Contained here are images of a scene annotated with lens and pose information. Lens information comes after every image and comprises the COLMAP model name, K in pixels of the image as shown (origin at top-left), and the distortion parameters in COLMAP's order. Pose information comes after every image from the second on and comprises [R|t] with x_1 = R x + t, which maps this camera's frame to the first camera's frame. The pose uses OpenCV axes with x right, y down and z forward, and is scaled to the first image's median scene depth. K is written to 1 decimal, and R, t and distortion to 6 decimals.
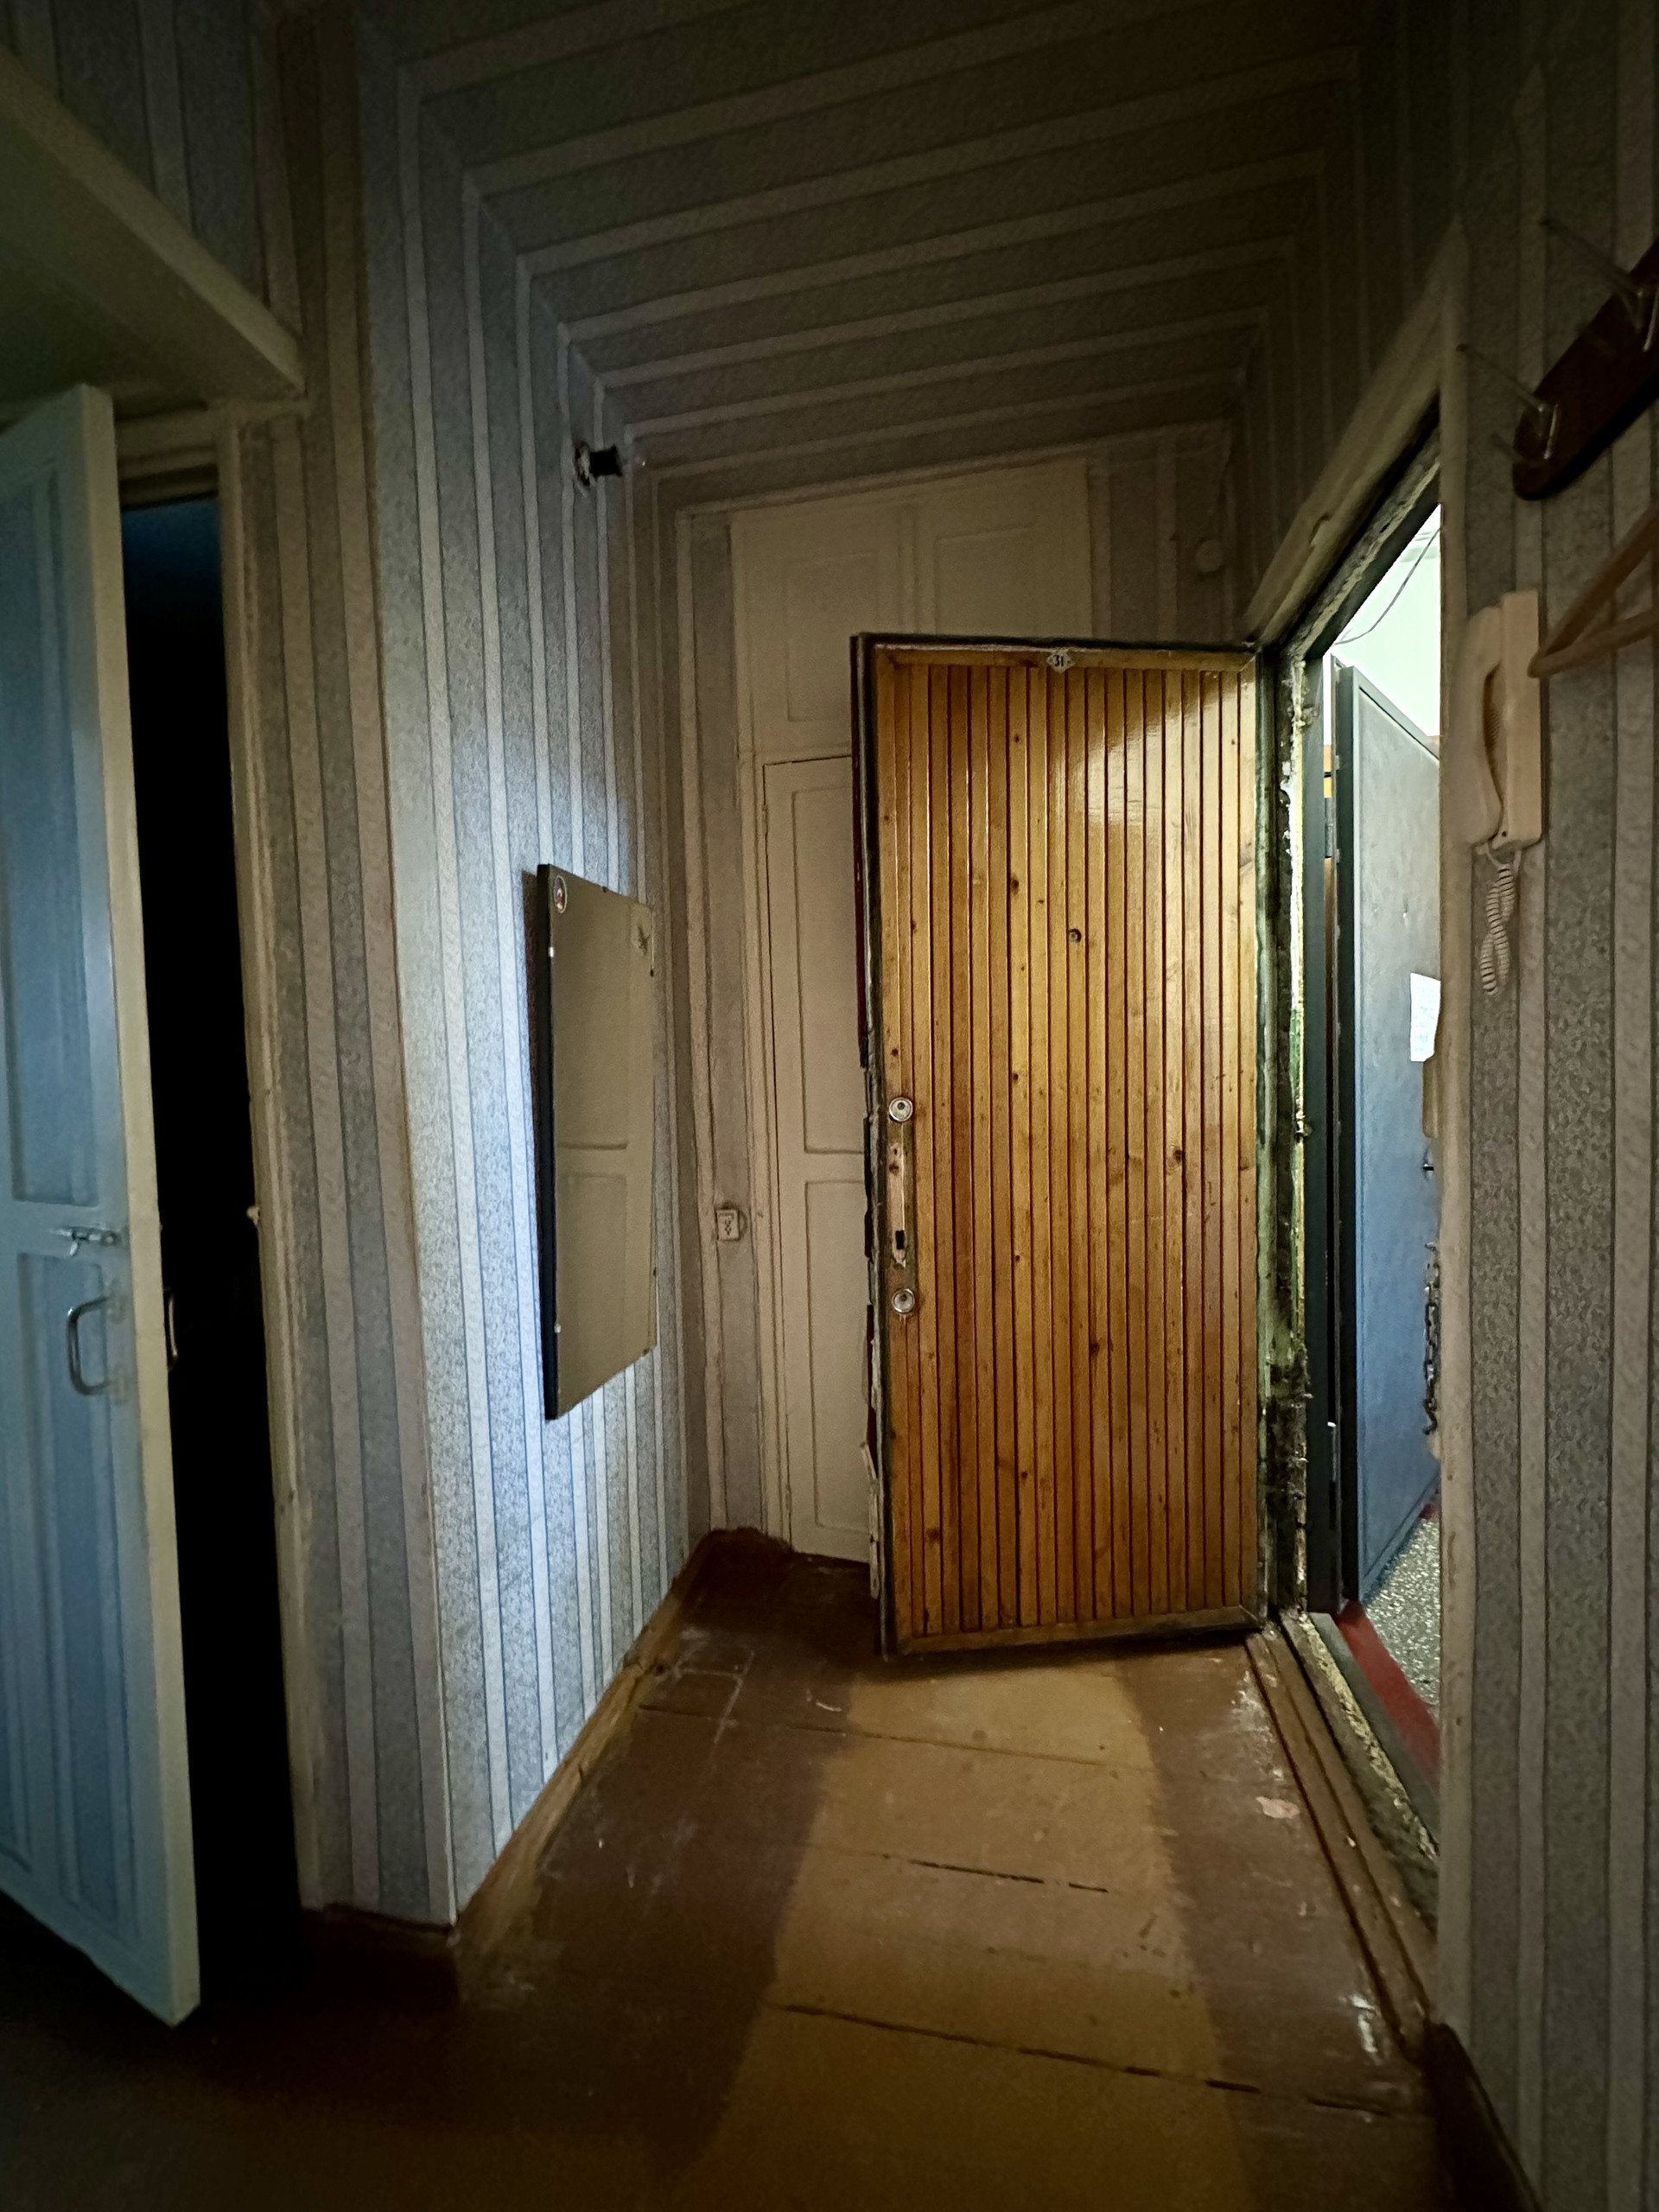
lens RADIAL K [[881.1, 0, 823.0], [0, 881.1, 1109.2], [0, 0, 1]] dist [-0.001031, -0.000758]
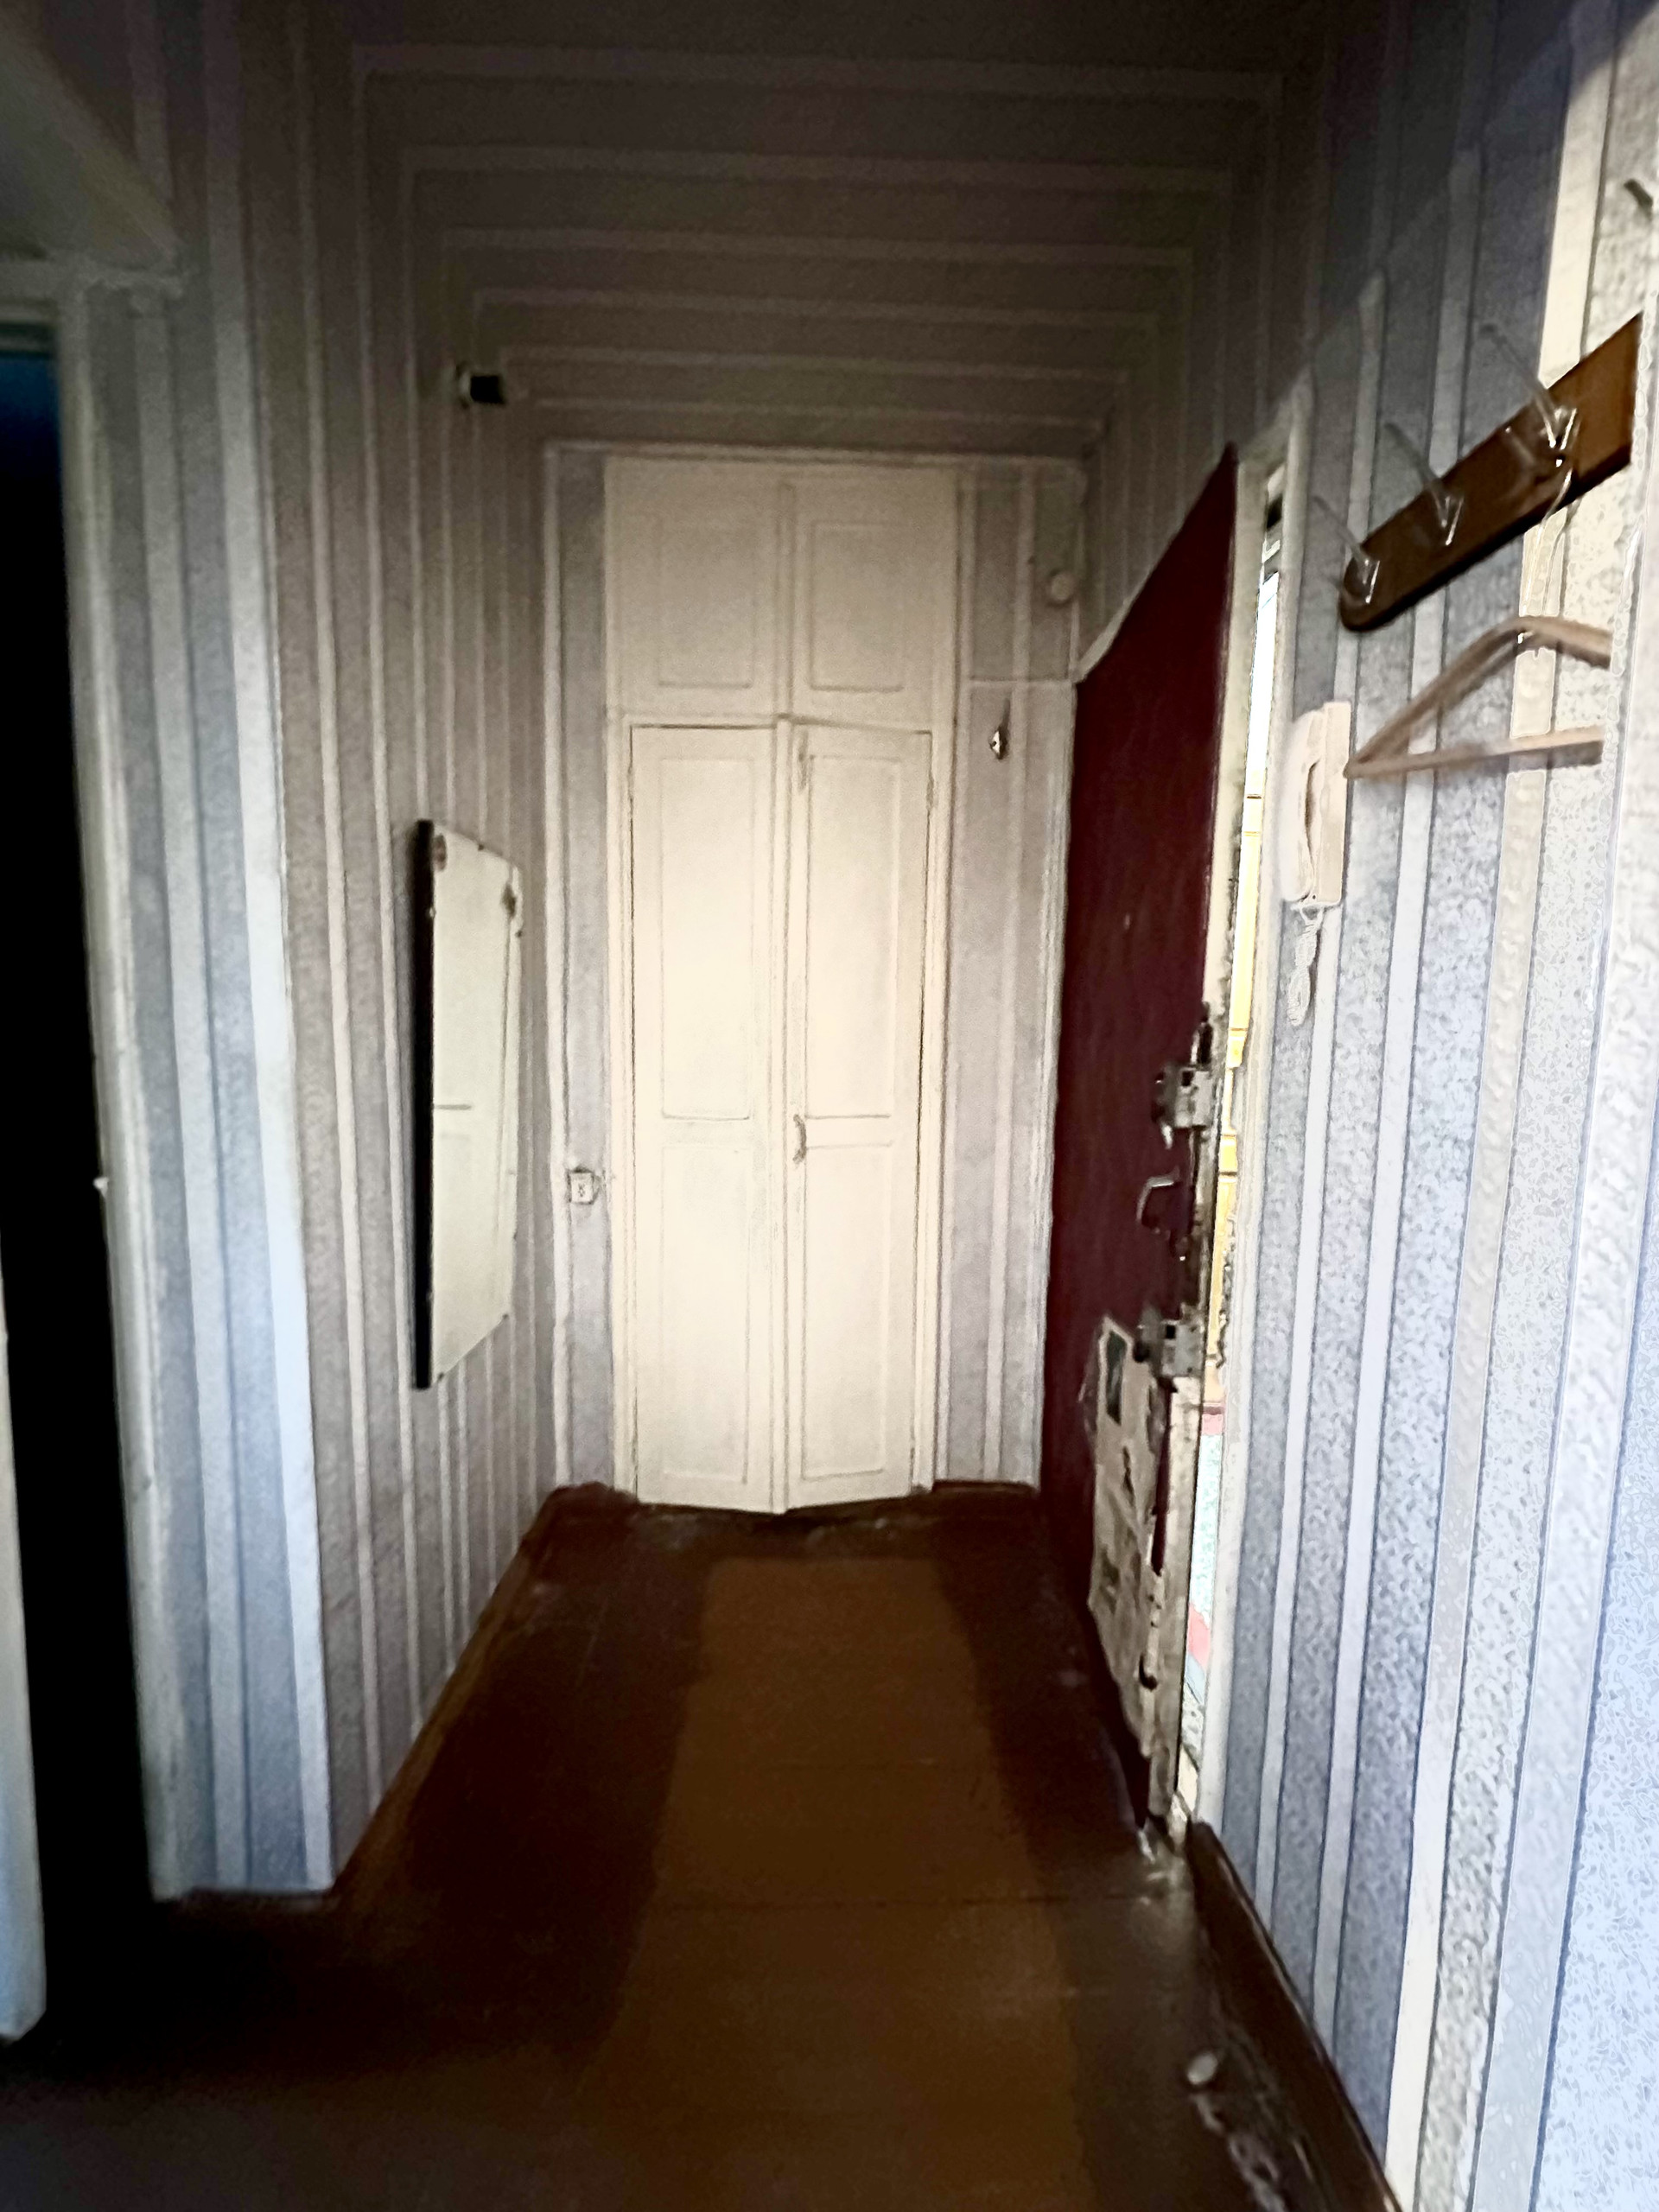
lens RADIAL K [[881.1, 0, 823.0], [0, 881.1, 1109.2], [0, 0, 1]] dist [-0.001031, -0.000758]
pose [[0.973530, 0.024227, 0.227272, -0.124763], [-0.036076, 0.998190, 0.048125, -0.030632], [-0.225695, -0.055050, 0.972641, -0.054919]]
